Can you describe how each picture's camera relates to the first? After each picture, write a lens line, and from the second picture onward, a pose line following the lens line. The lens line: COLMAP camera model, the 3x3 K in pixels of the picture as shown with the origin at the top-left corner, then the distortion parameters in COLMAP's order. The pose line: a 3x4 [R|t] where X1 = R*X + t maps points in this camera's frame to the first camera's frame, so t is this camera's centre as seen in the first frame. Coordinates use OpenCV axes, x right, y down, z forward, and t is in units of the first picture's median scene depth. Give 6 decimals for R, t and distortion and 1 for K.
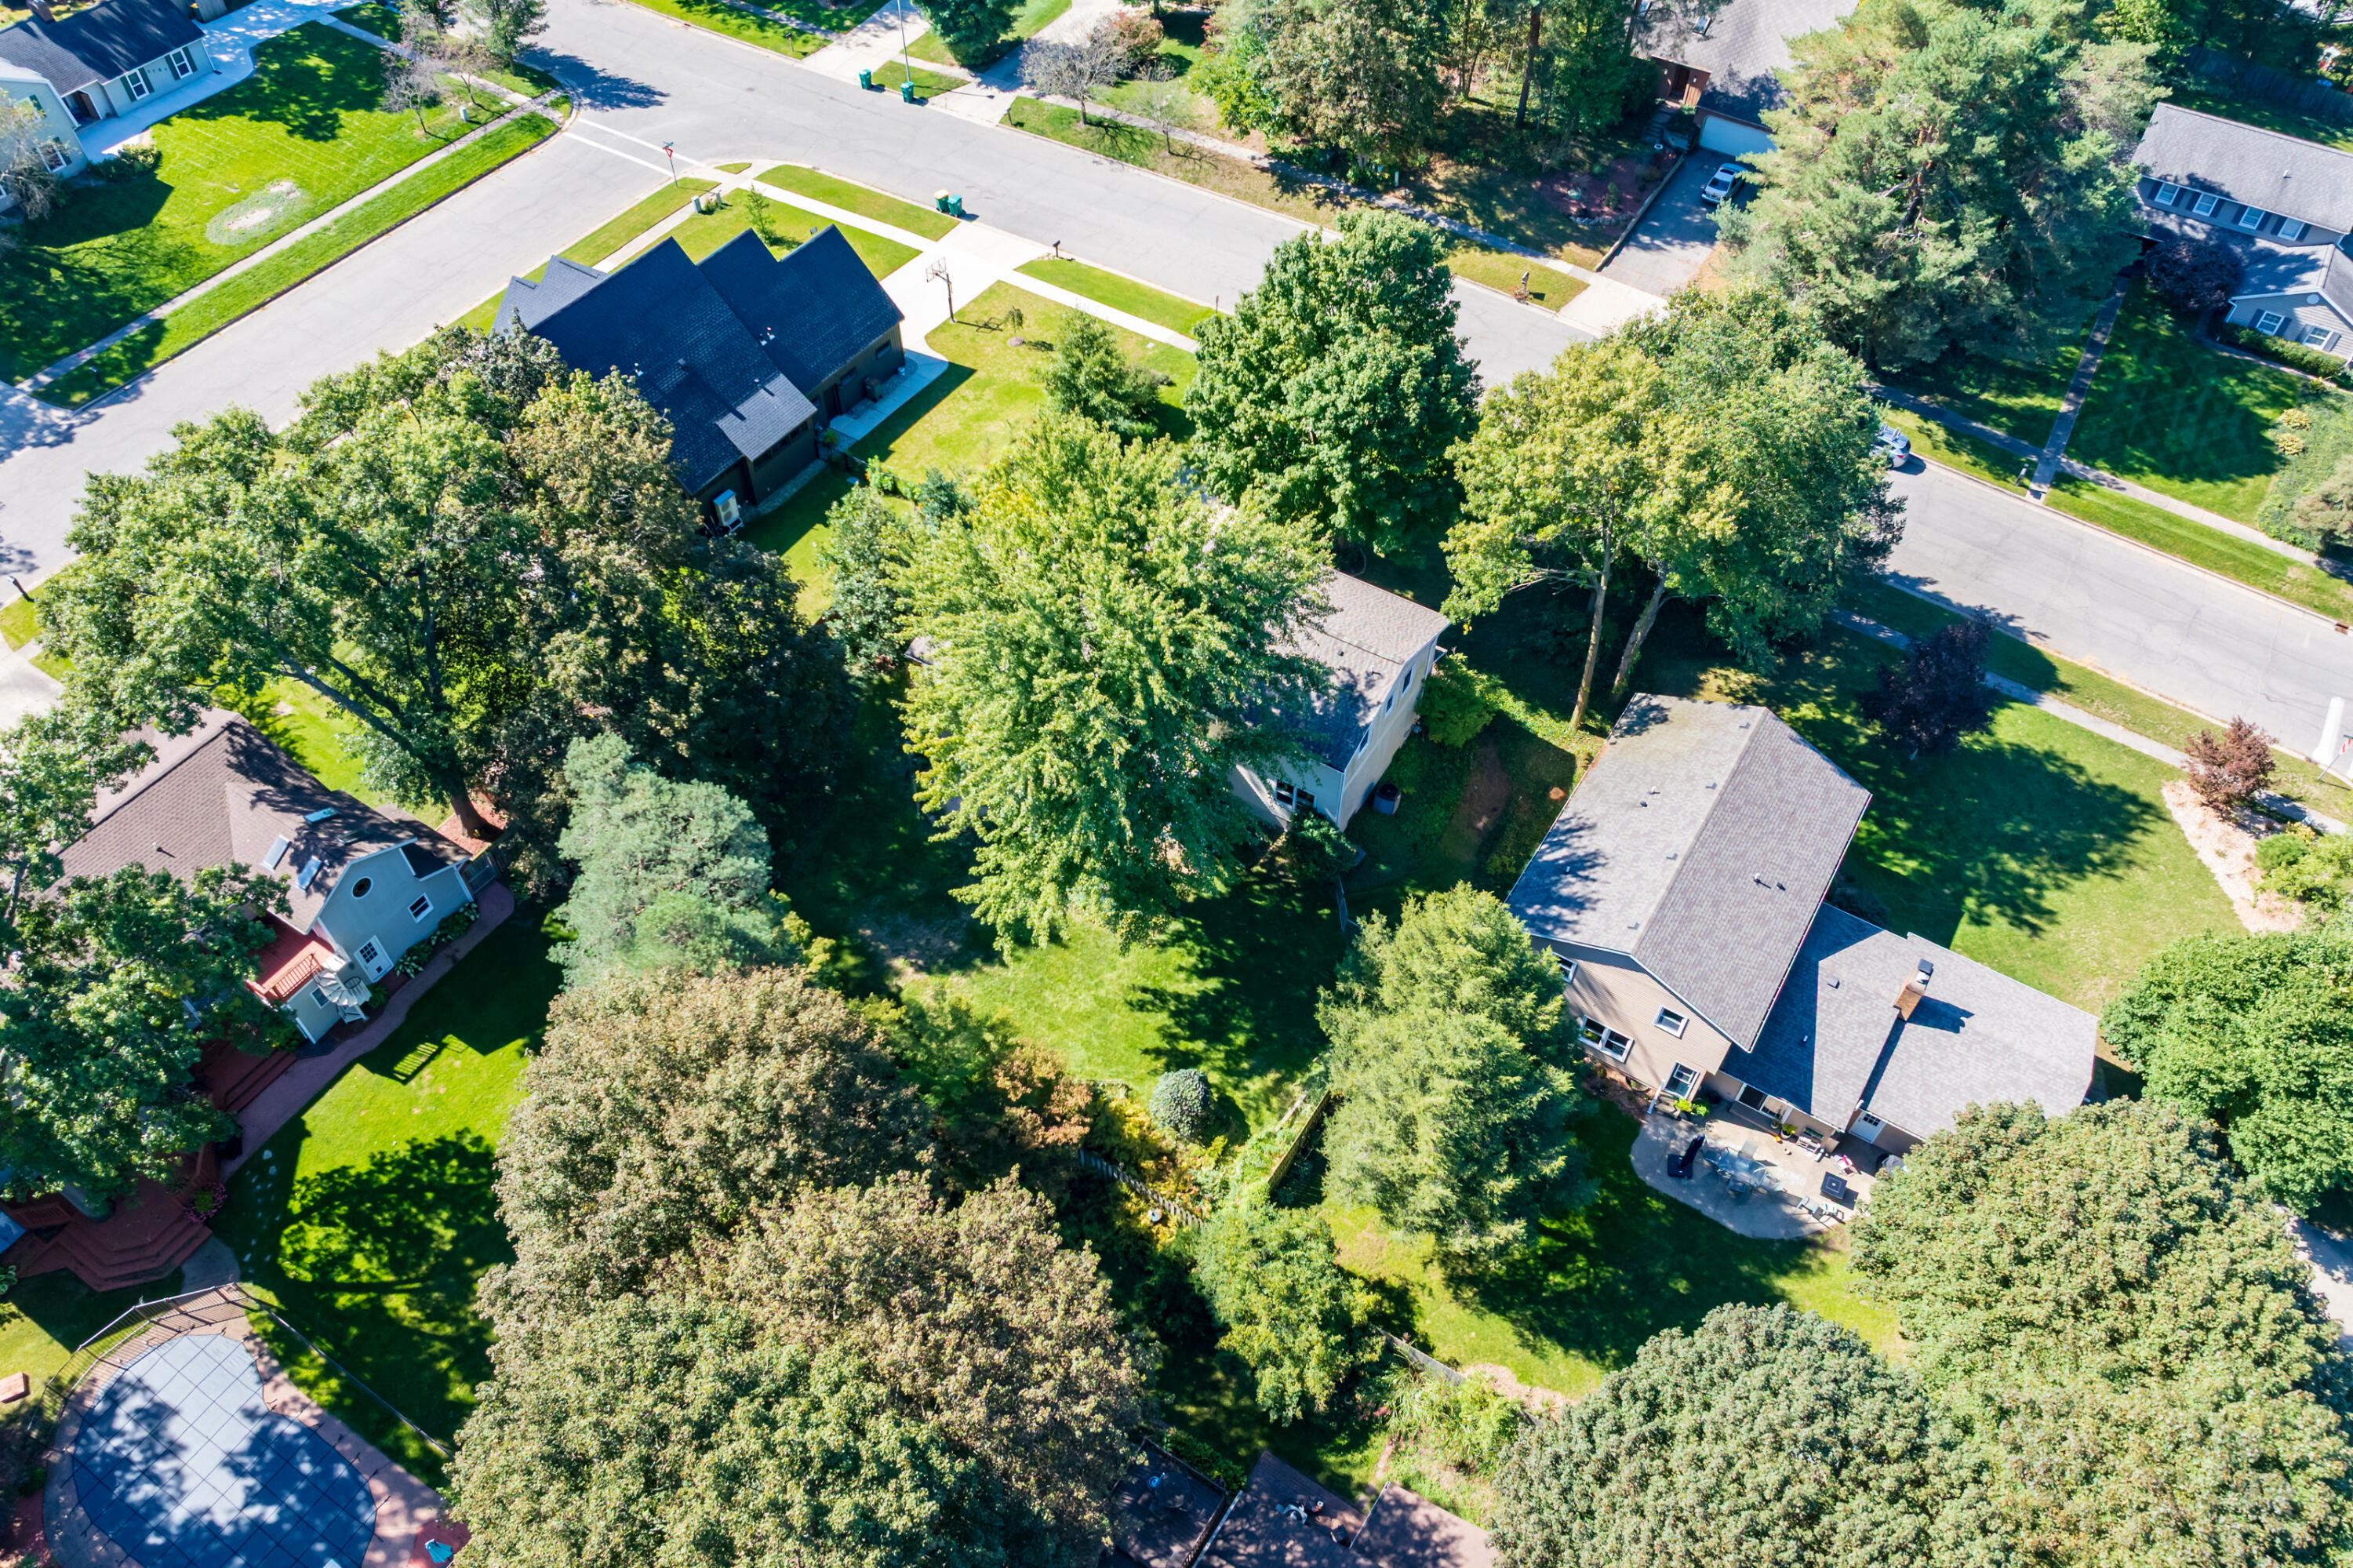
lens RADIAL K [[1656.0, 0, 1181.1], [0, 1656.0, 785.2], [0, 0, 1]] dist [-0.039968, 0.025754]
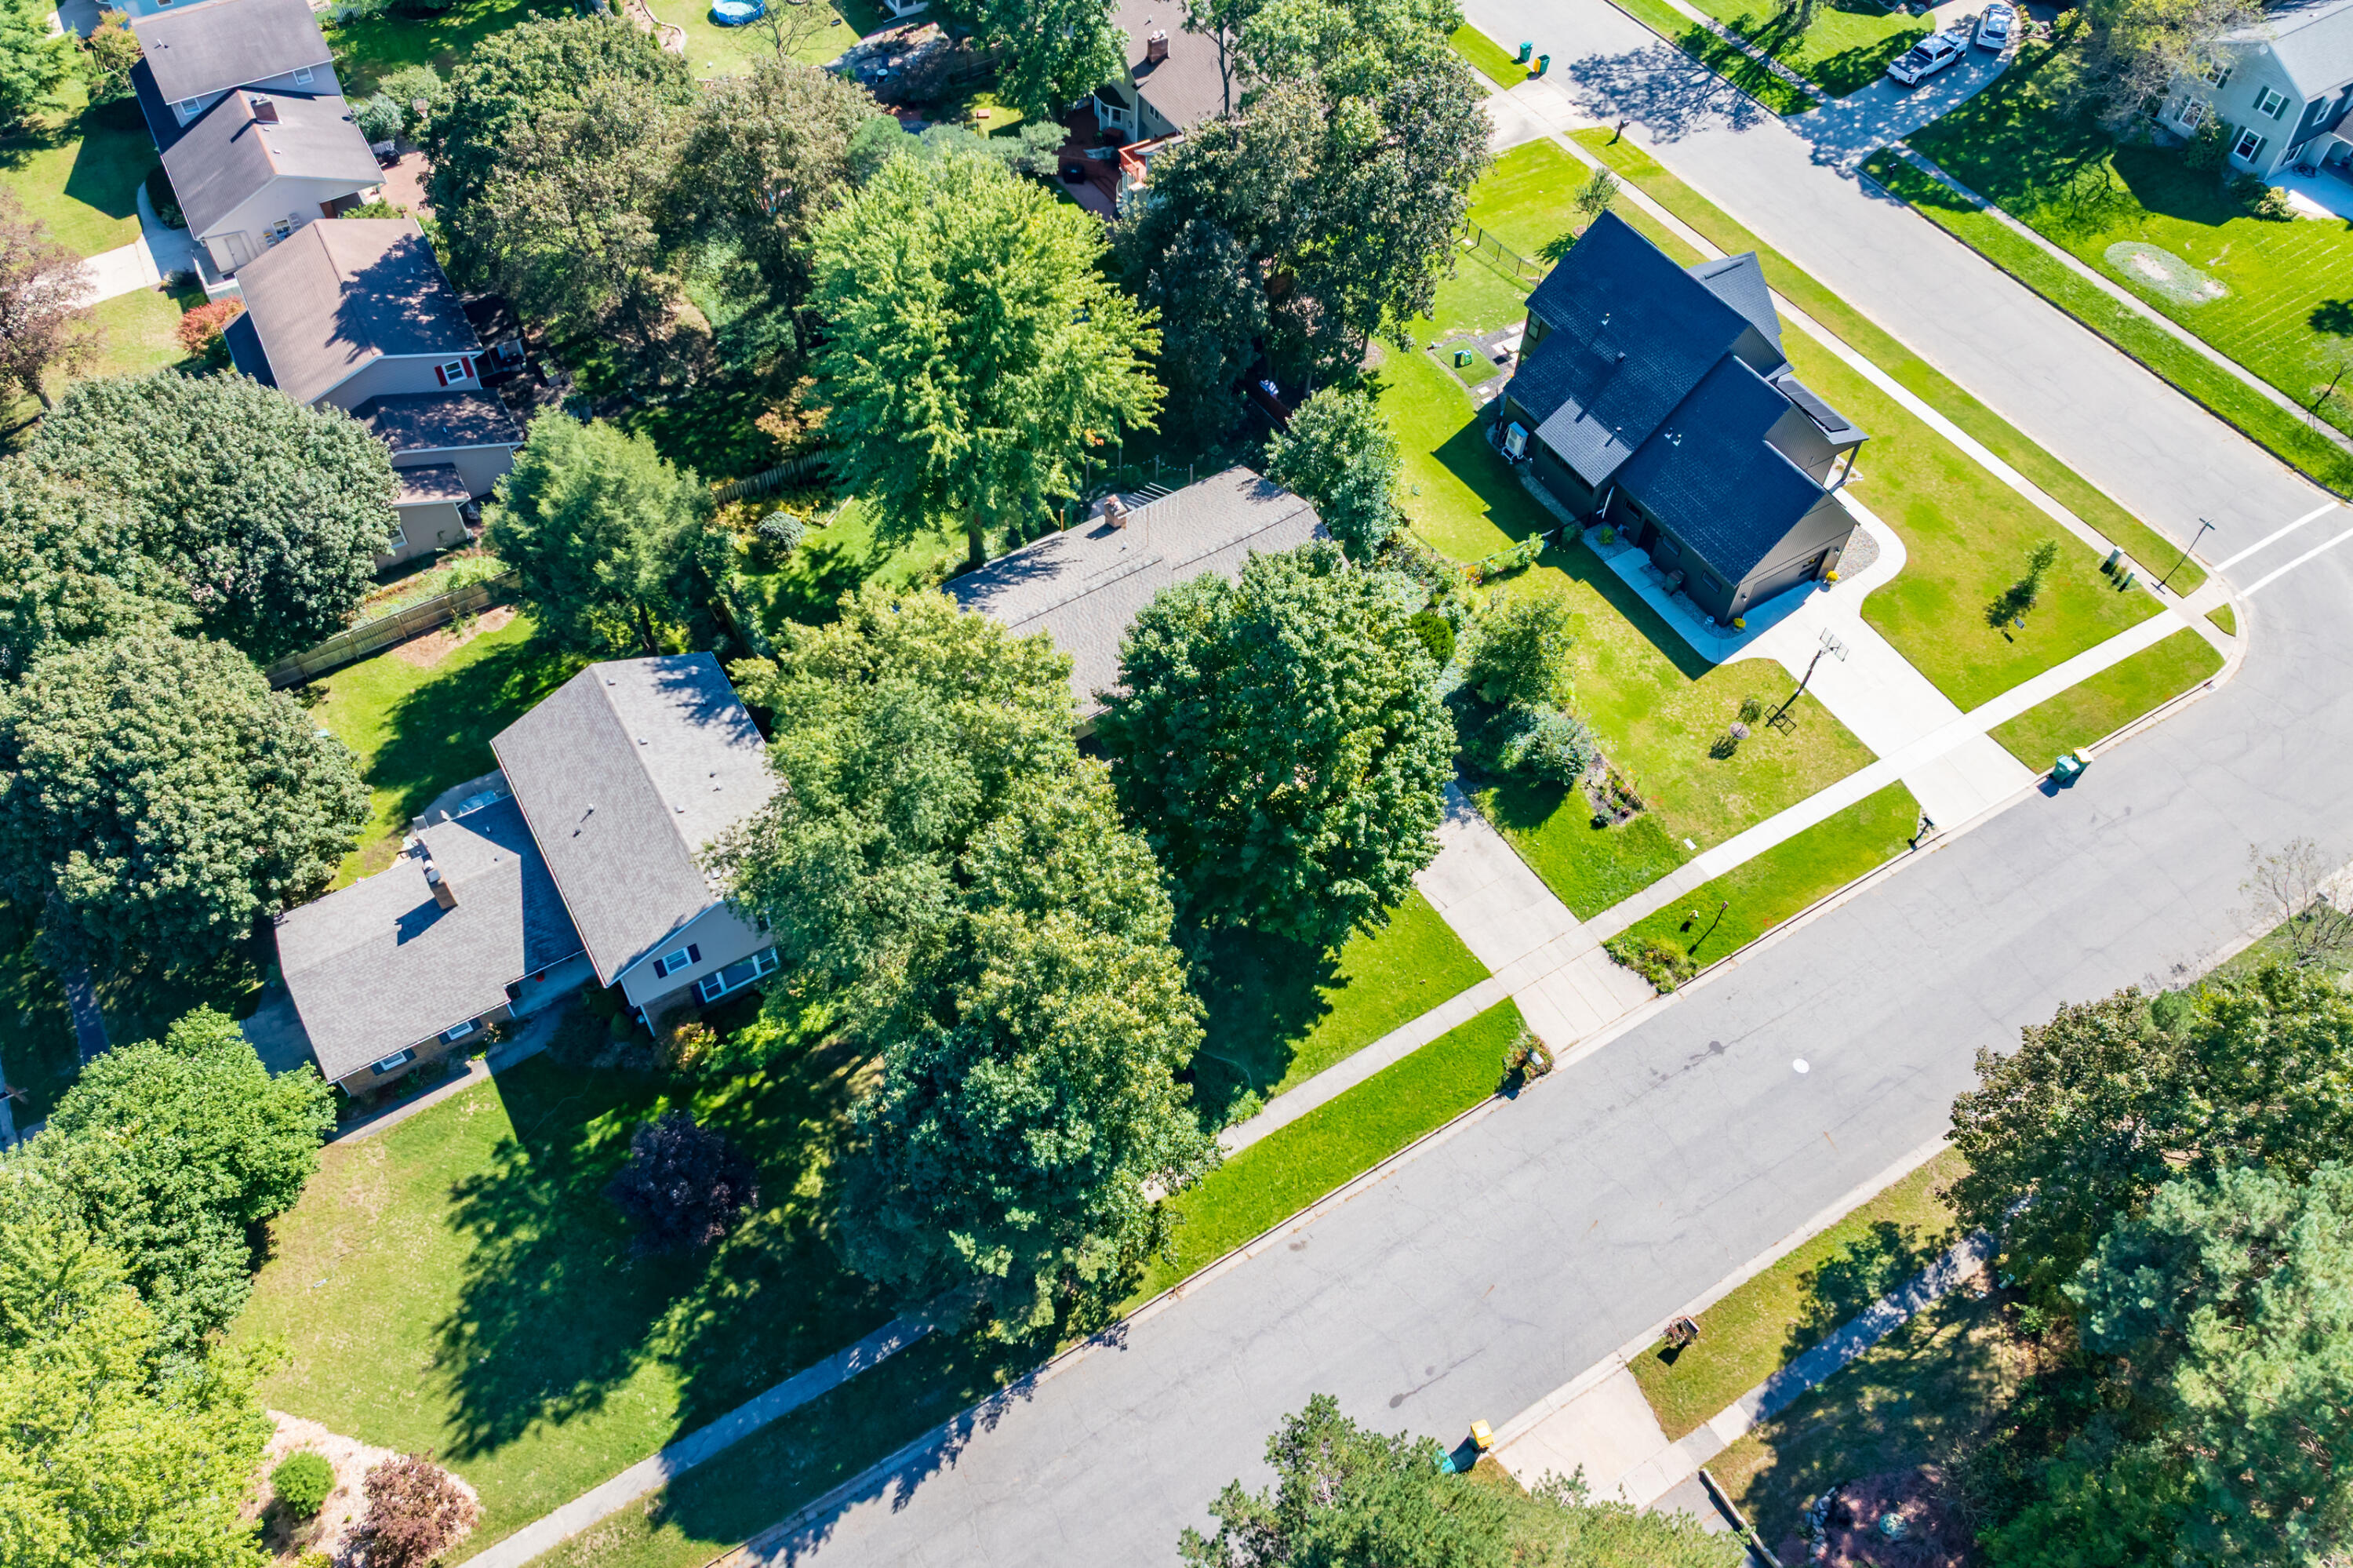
lens RADIAL K [[1749.0, 0, 1121.1], [0, 1749.0, 735.5], [0, 0, 1]] dist [-0.044255, 0.036151]
pose [[-0.452429, 0.687784, -0.567681, 0.802863], [-0.690450, 0.132740, 0.711097, -1.001842], [0.564435, 0.713676, 0.414825, 0.676251]]
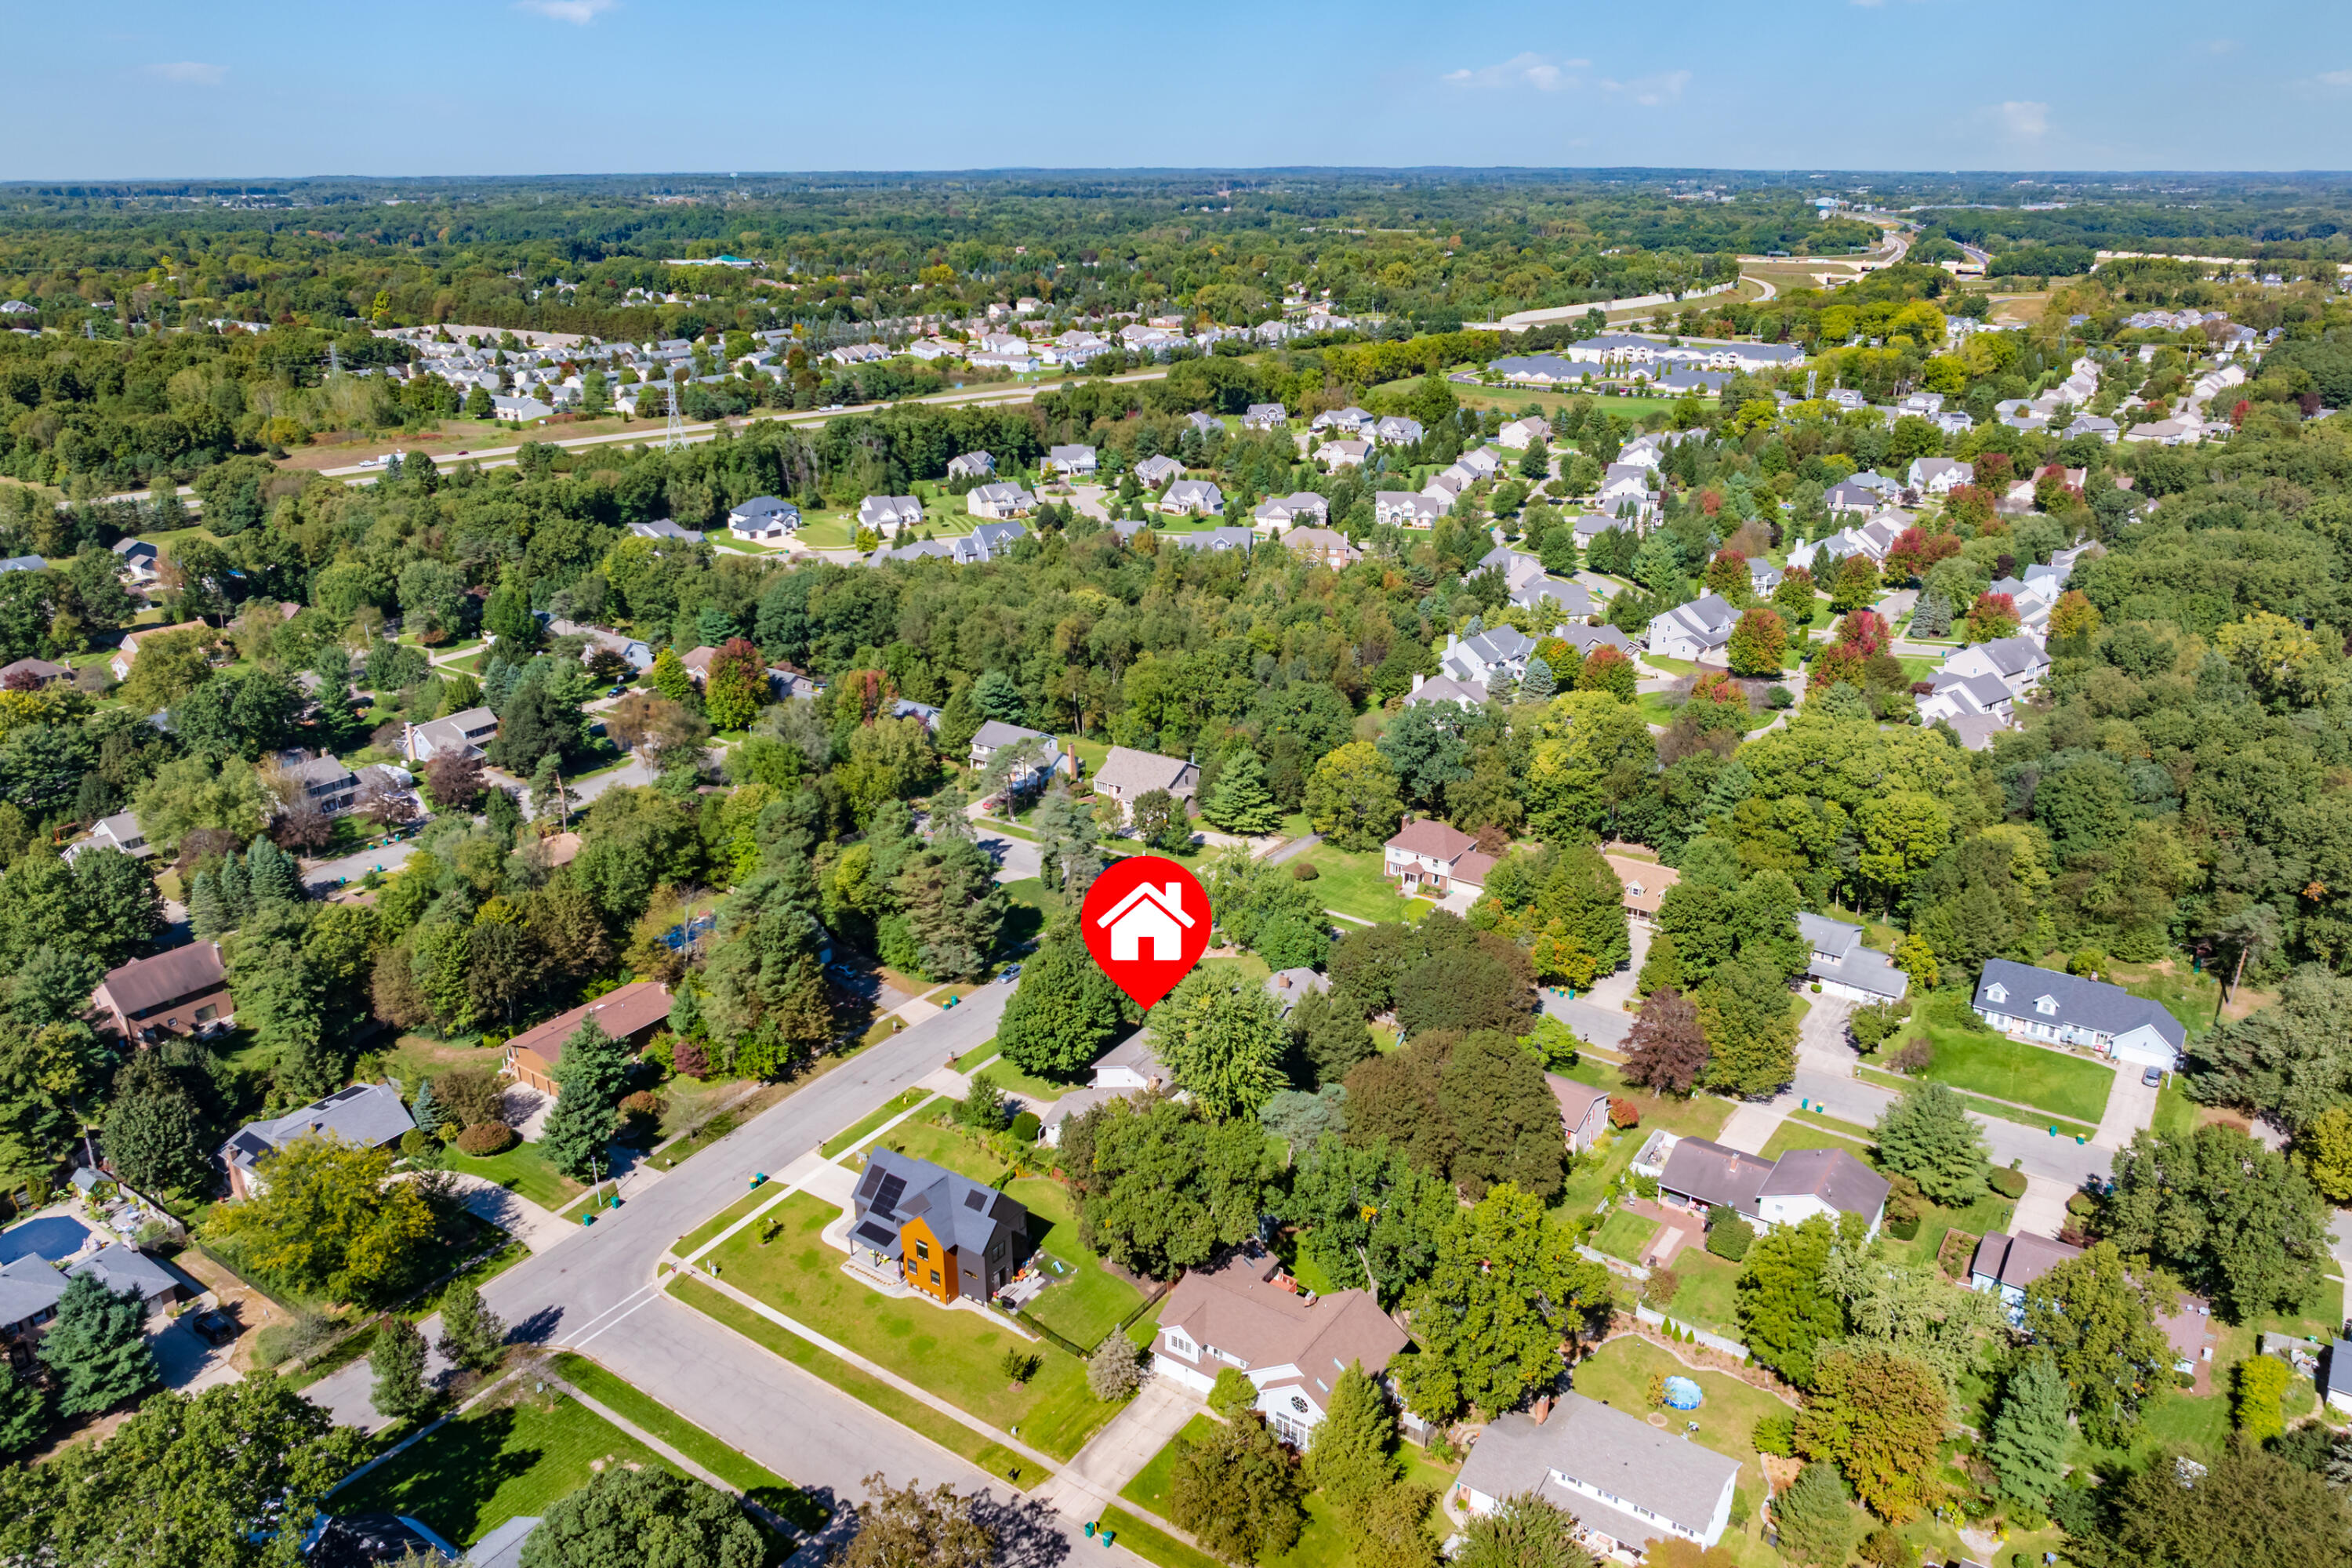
lens RADIAL K [[1655.2, 0, 1180.6], [0, 1655.2, 785.2], [0, 0, 1]] dist [-0.039968, 0.025754]
pose [[0.033496, -0.369969, 0.928440, -2.666030], [0.768354, 0.603609, 0.212809, -1.042354], [-0.639148, 0.706243, 0.304485, -0.250631]]
